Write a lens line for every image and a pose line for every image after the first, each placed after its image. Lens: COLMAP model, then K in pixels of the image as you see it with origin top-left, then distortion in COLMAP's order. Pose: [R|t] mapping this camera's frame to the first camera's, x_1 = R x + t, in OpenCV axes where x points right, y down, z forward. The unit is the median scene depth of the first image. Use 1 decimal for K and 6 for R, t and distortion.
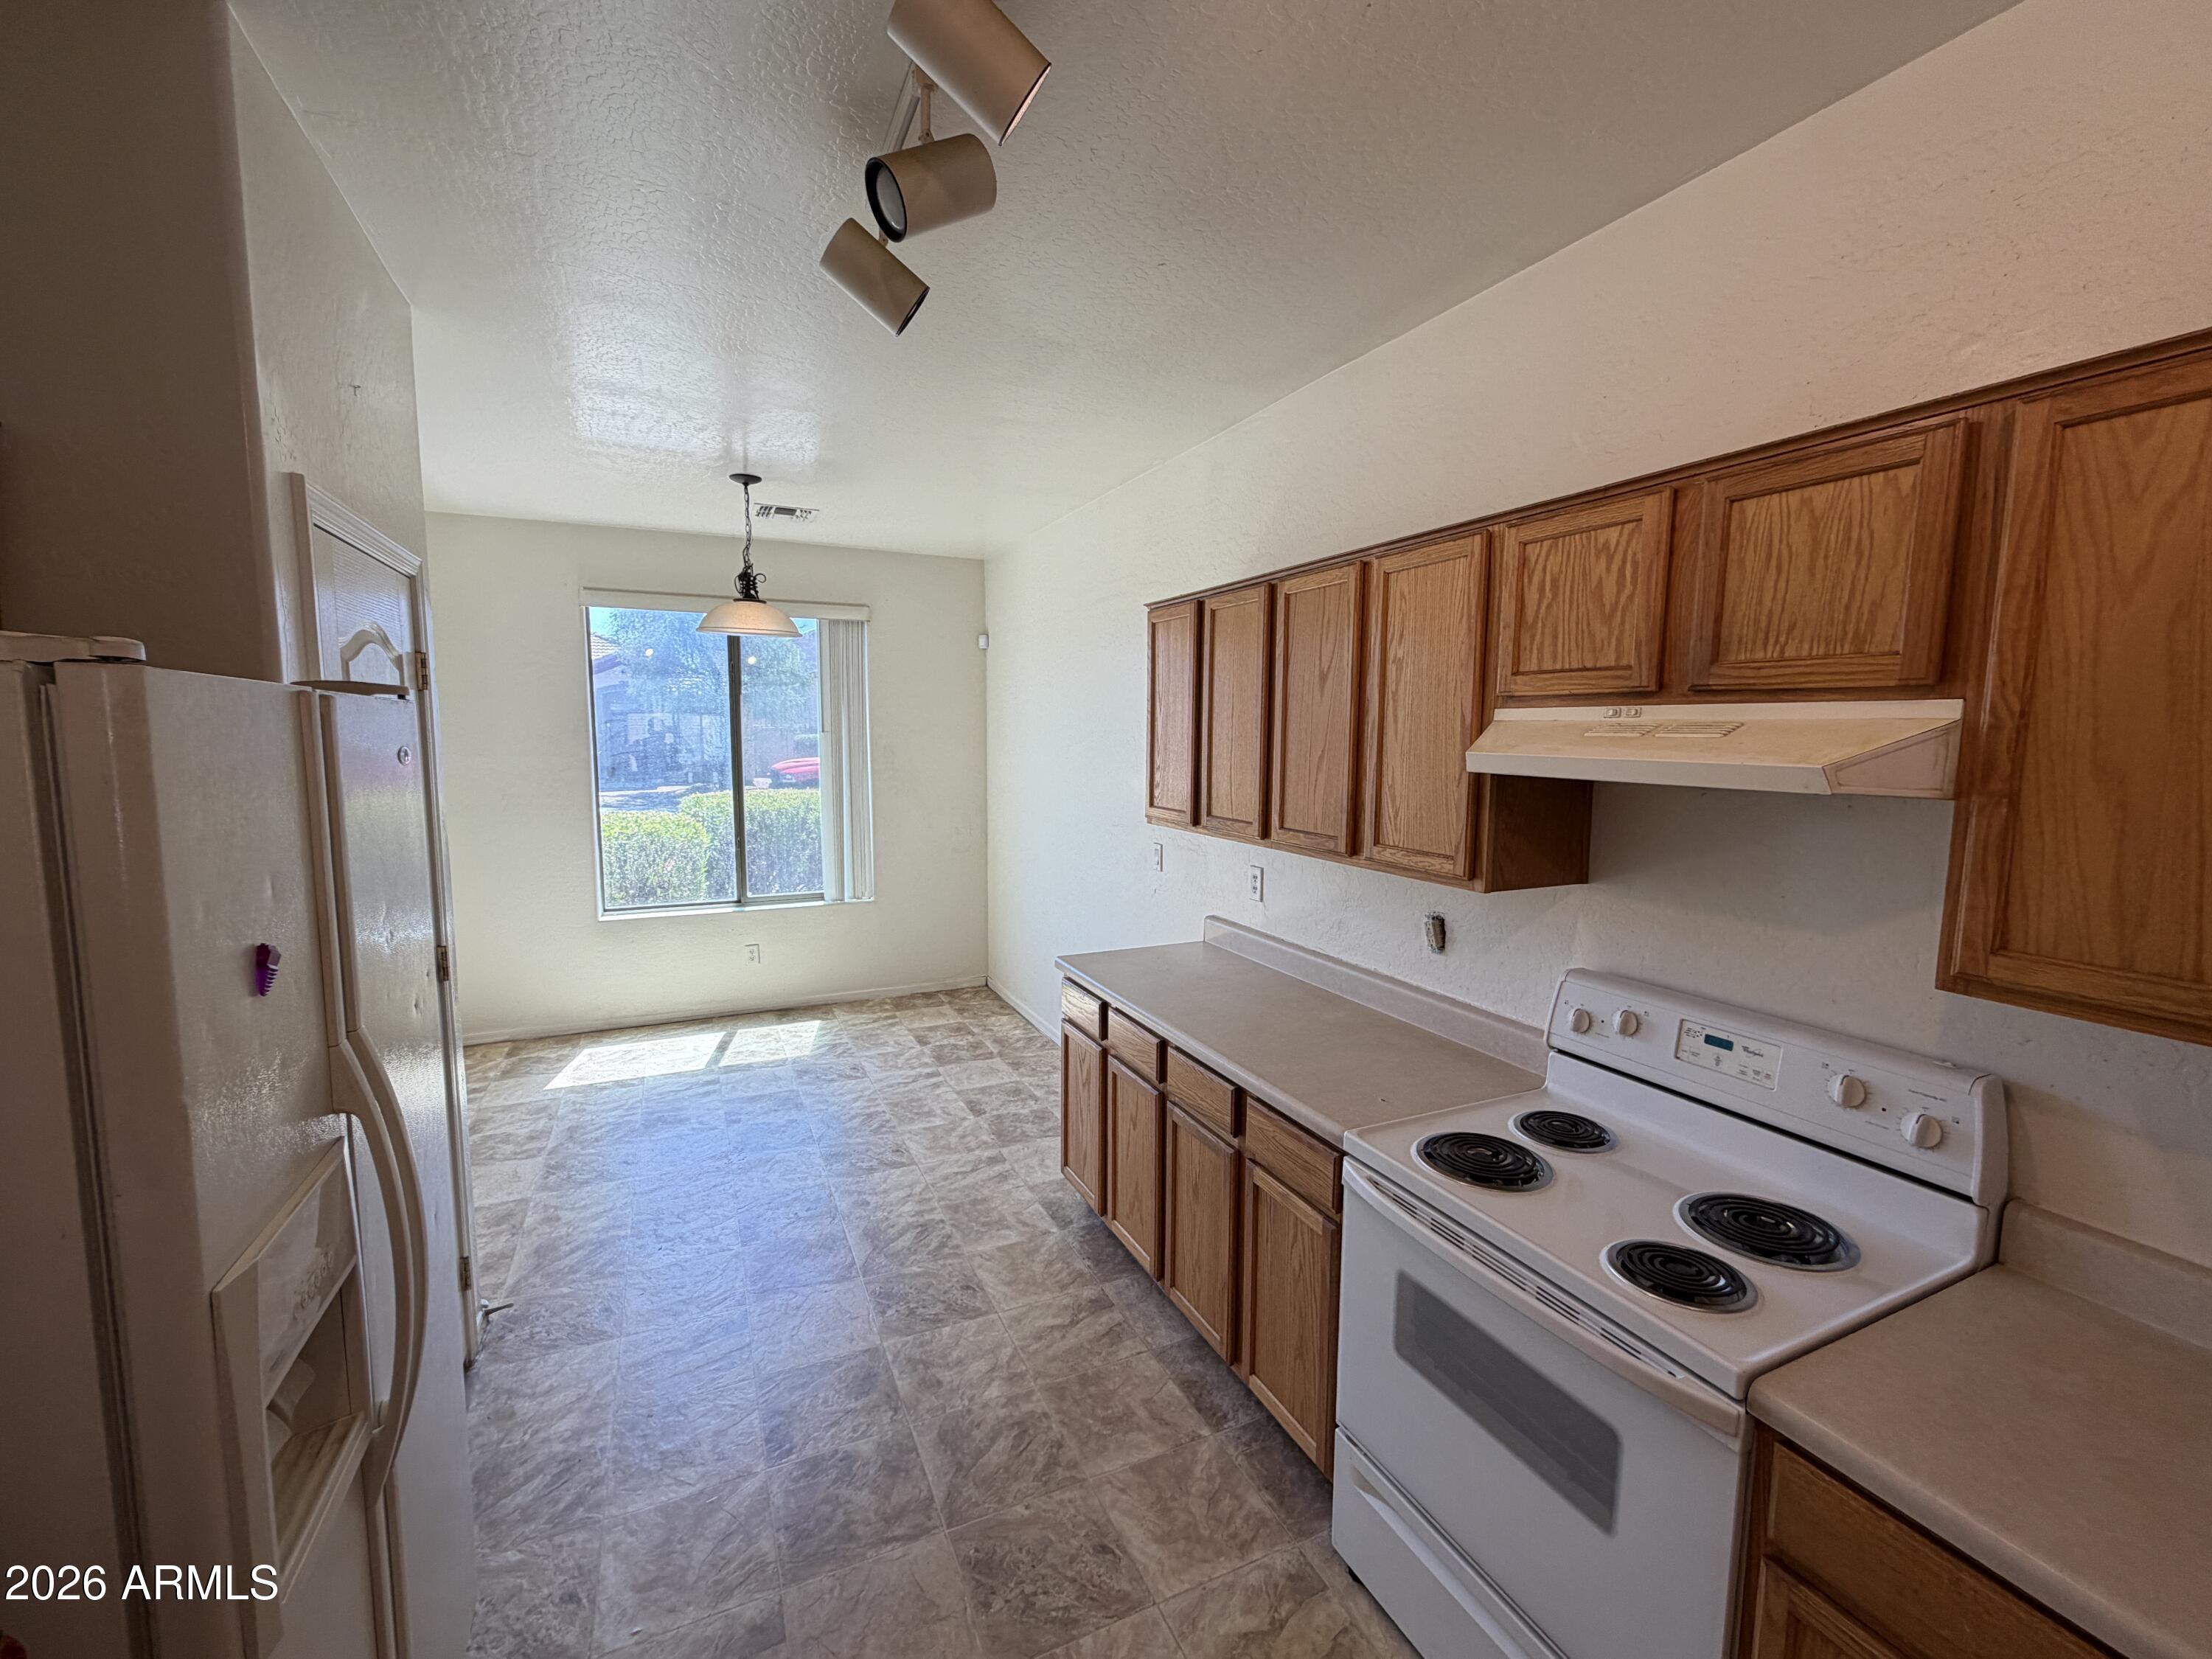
lens RADIAL K [[924.4, 0, 1107.5], [0, 924.4, 830.4], [0, 0, 1]] dist [-0.000663, 0.000596]
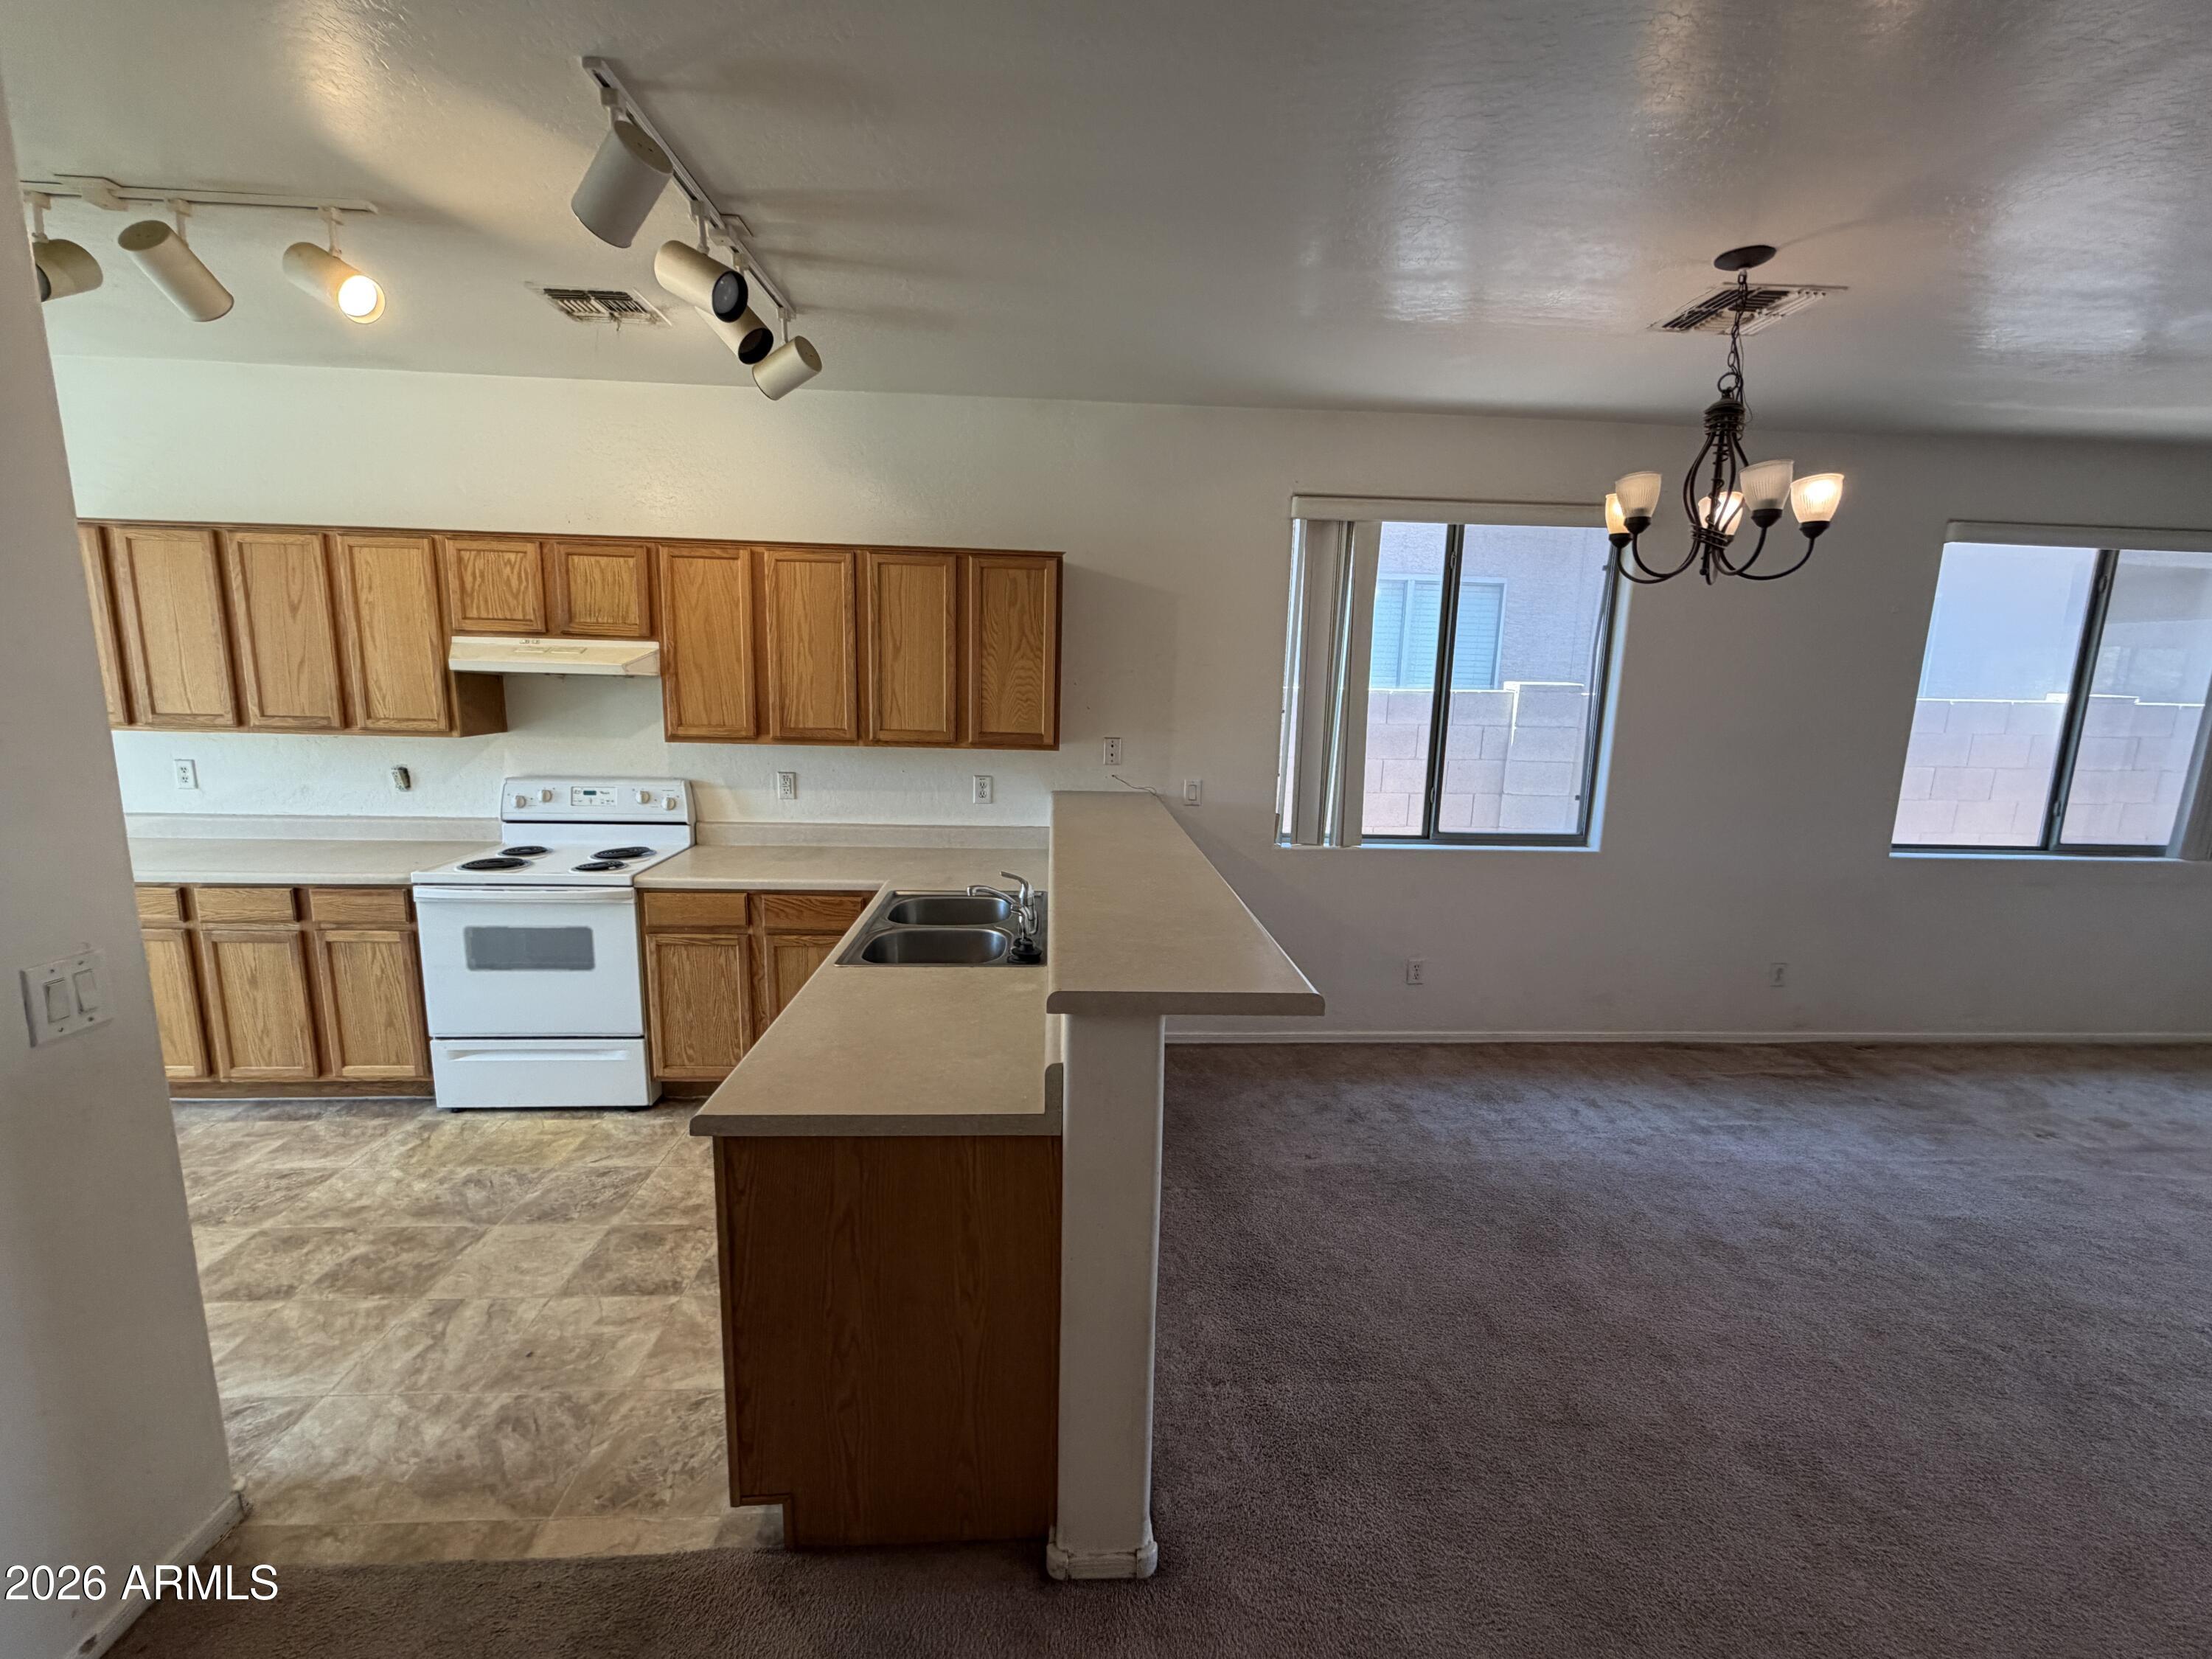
lens RADIAL K [[924.4, 0, 1107.5], [0, 924.4, 830.4], [0, 0, 1]] dist [-0.000663, 0.000596]
pose [[0.364666, -0.154502, 0.918231, -0.843825], [0.080062, 0.987688, 0.134394, 0.106862], [-0.927690, 0.024507, 0.372546, -0.881447]]
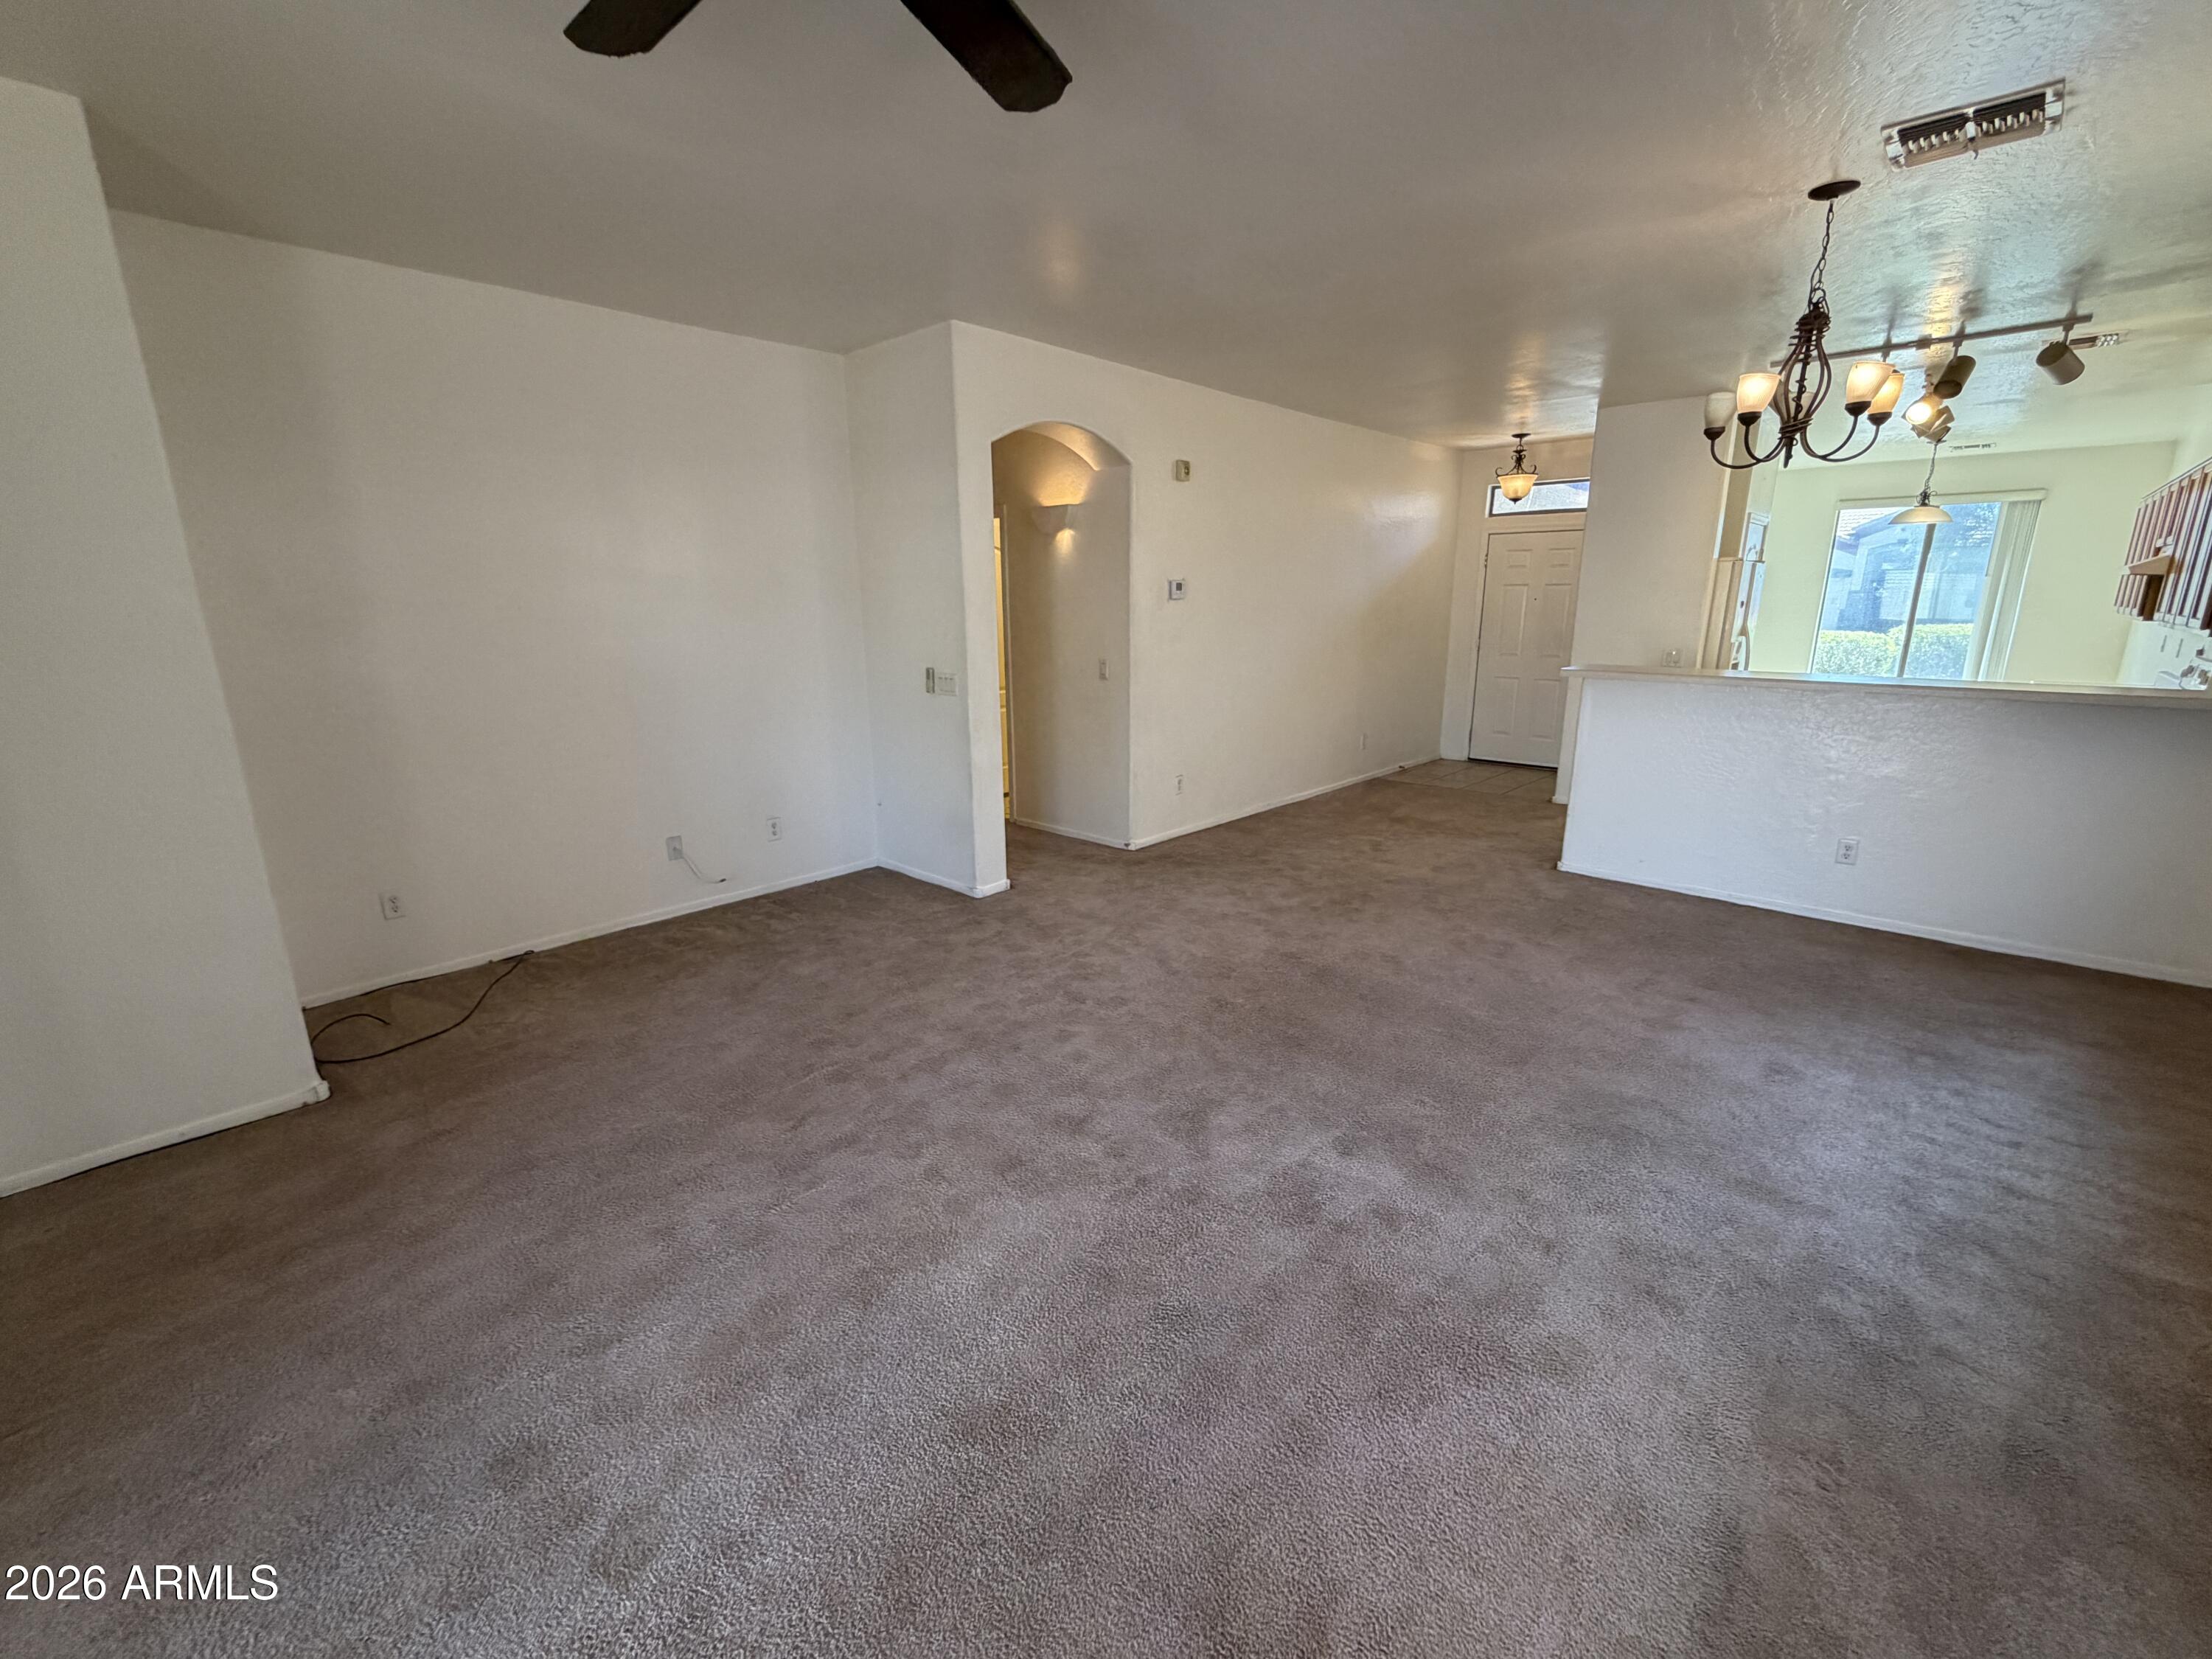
lens RADIAL K [[924.4, 0, 1107.5], [0, 924.4, 830.4], [0, 0, 1]] dist [-0.000663, 0.000596]
pose [[0.381212, 0.218061, -0.898402, 1.837664], [-0.091716, 0.975911, 0.197957, 0.412042], [0.919927, 0.006934, 0.392028, -2.893271]]
